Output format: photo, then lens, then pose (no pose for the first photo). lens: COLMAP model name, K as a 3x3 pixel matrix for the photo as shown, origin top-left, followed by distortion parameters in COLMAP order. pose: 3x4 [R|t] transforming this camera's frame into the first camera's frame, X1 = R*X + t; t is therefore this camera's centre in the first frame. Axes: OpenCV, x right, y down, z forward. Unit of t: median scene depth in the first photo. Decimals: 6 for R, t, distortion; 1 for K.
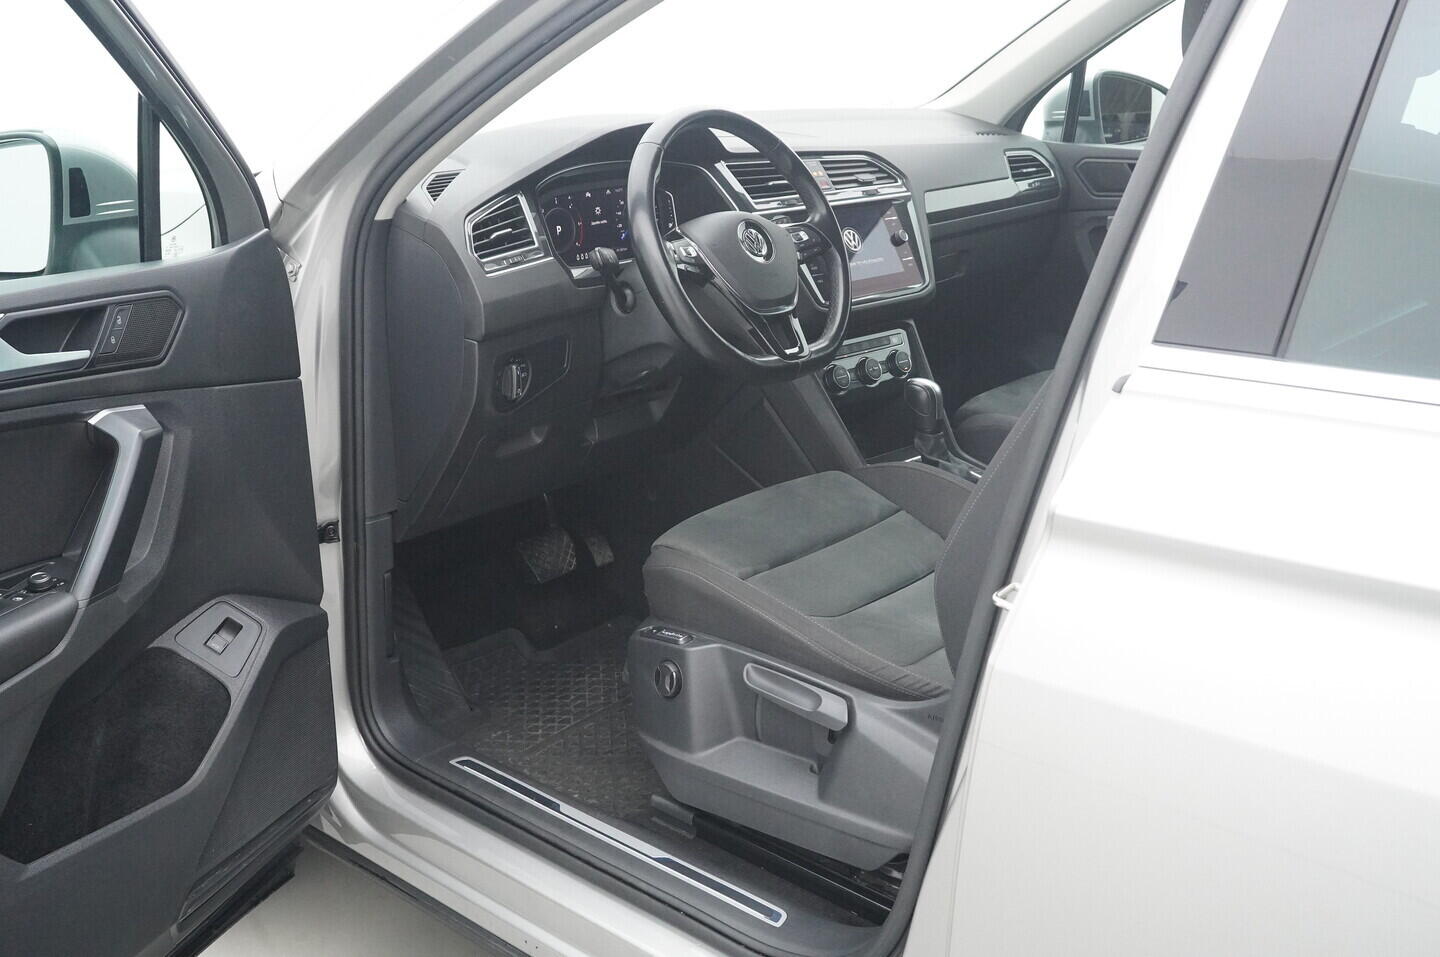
lens RADIAL K [[1473.6, 0, 724.9], [0, 1473.6, 472.8], [0, 0, 1]] dist [0.001479, -0.000351]
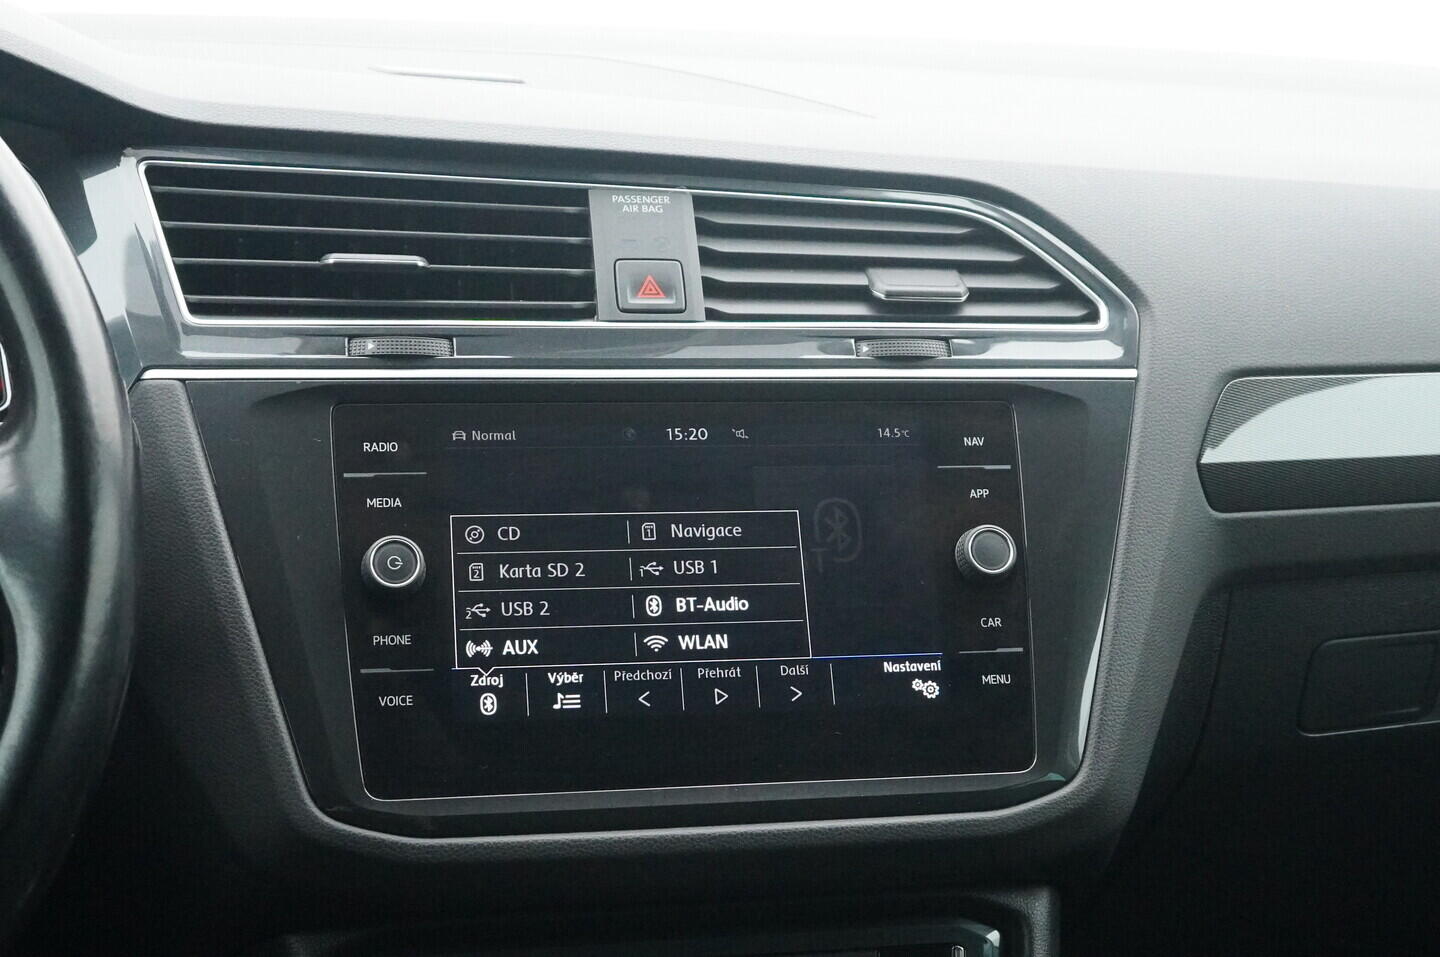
lens RADIAL K [[2065.5, 0, 720.0], [0, 2065.5, 478.5], [0, 0, 1]] dist [-0.002268, -0.030697]
pose [[0.837409, 0.167960, -0.520130, 0.252992], [-0.200847, 0.979597, -0.007032, -0.161523], [0.508337, 0.110355, 0.854058, 0.701492]]
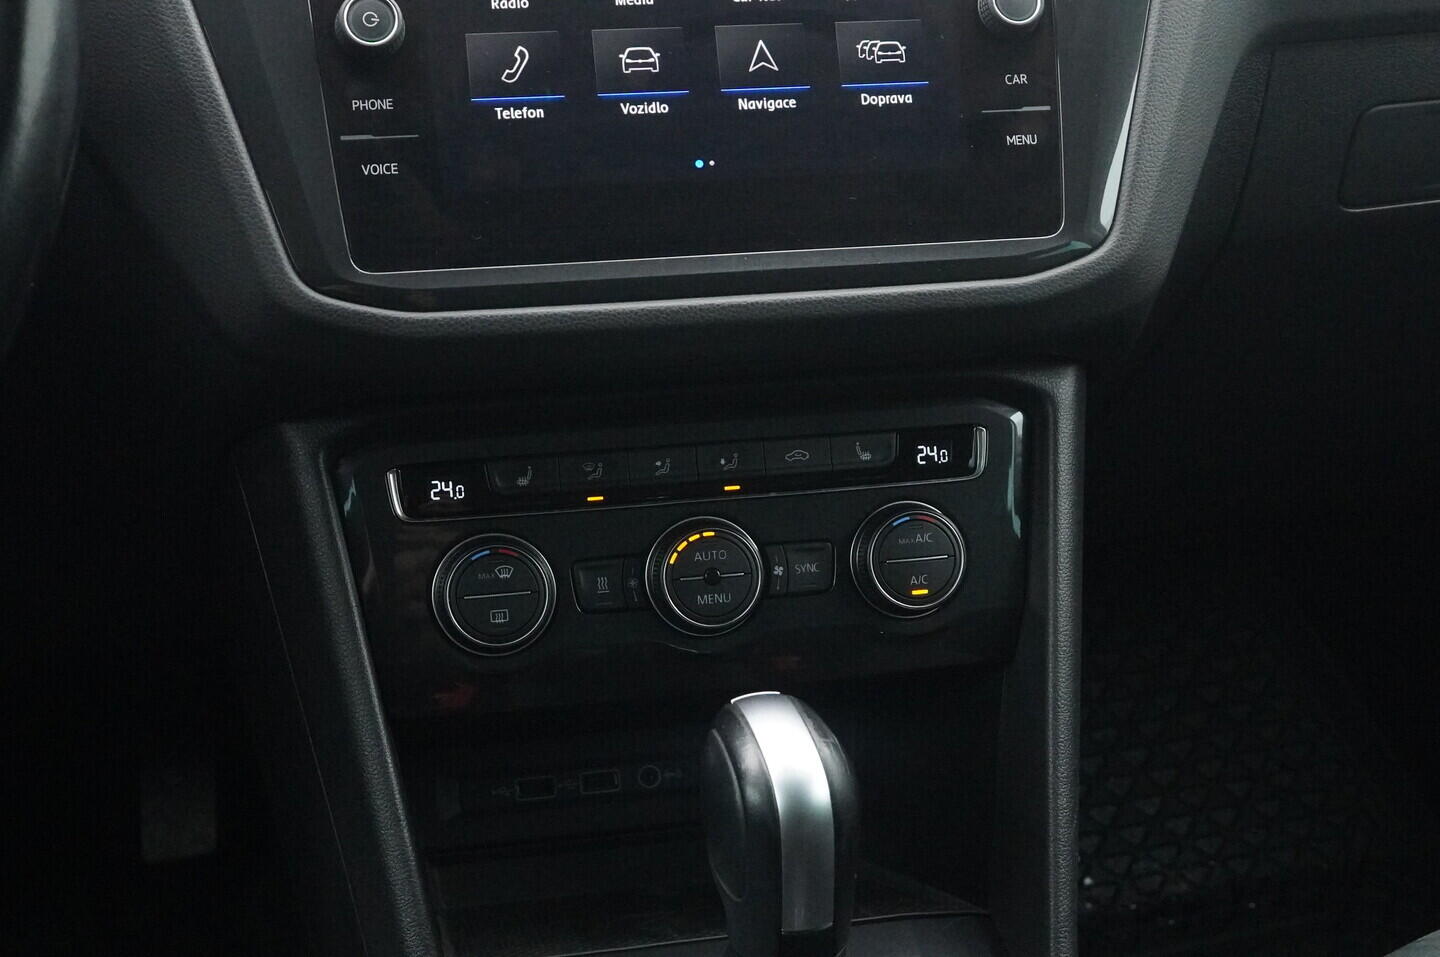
lens RADIAL K [[2065.5, 0, 720.0], [0, 2065.5, 478.5], [0, 0, 1]] dist [-0.002268, -0.030697]
pose [[0.839066, 0.248545, -0.483935, 0.247894], [-0.178076, 0.966011, 0.187380, -0.142580], [0.514059, -0.071047, 0.854807, 0.718433]]
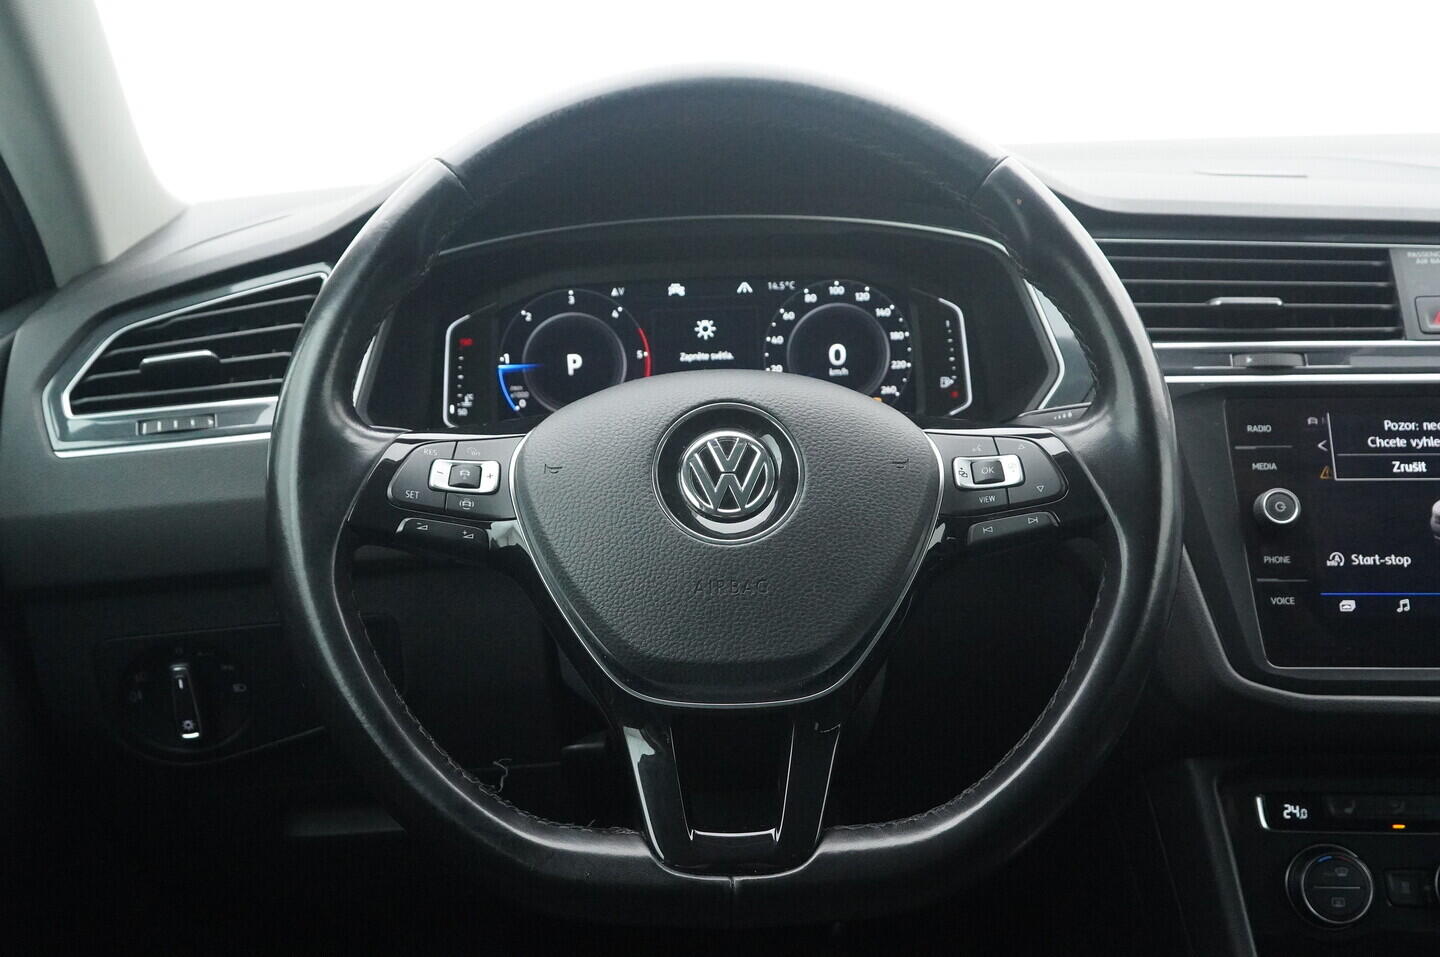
lens RADIAL K [[1513.6, 0, 727.3], [0, 1513.6, 473.3], [0, 0, 1]] dist [-0.001528, 0.015602]
pose [[0.665781, 0.169558, -0.726627, 0.213239], [-0.200849, 0.978619, 0.044331, -0.139438], [0.718607, 0.116428, 0.685601, 0.627846]]
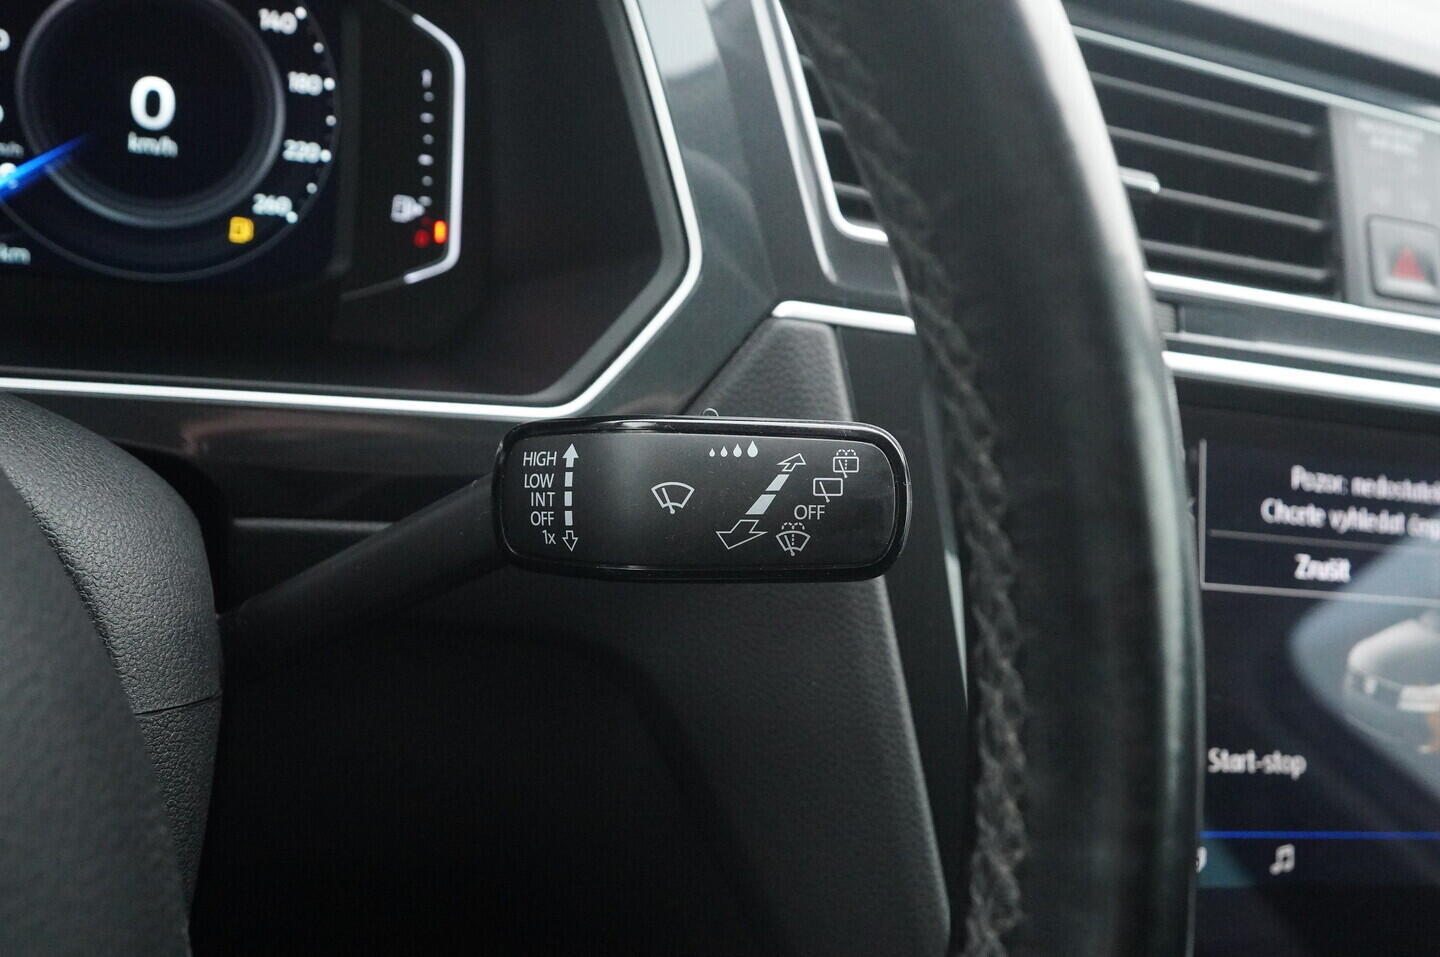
lens RADIAL K [[1473.6, 0, 724.9], [0, 1473.6, 472.8], [0, 0, 1]] dist [0.001479, -0.000351]
pose [[0.848191, 0.383236, -0.365653, 0.070062], [-0.358469, 0.923523, 0.136403, -0.164493], [0.389963, 0.015379, 0.920702, 0.789413]]
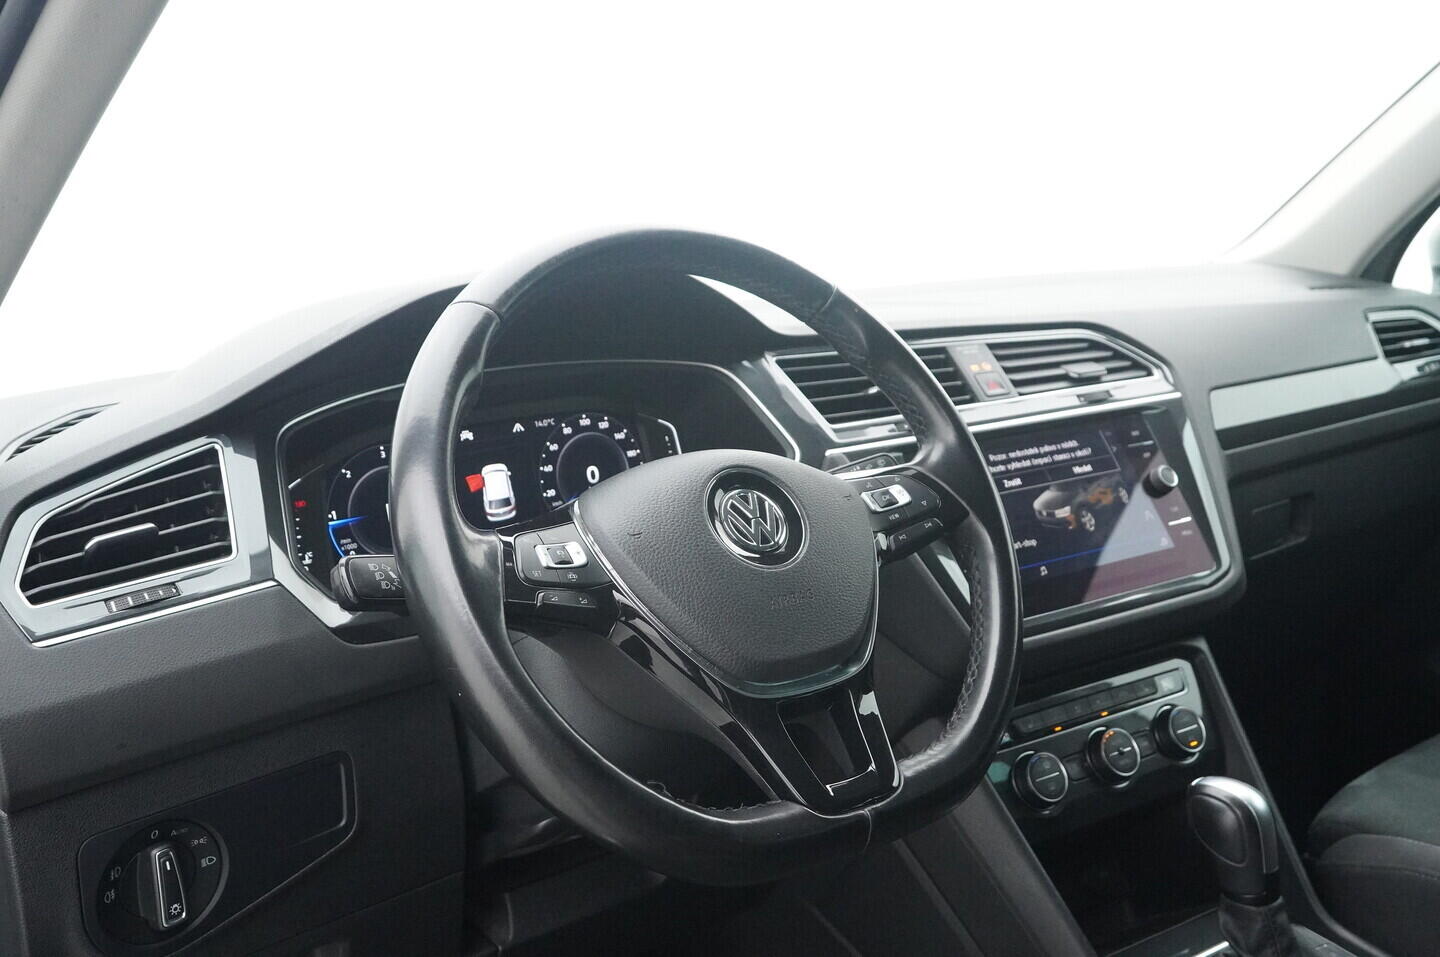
lens RADIAL K [[1473.6, 0, 724.9], [0, 1473.6, 472.8], [0, 0, 1]] dist [0.001479, -0.000351]
pose [[0.972655, -0.059902, -0.224398, 0.087301], [0.021761, 0.985422, -0.168732, -0.080697], [0.231234, 0.159235, 0.959779, 0.483441]]
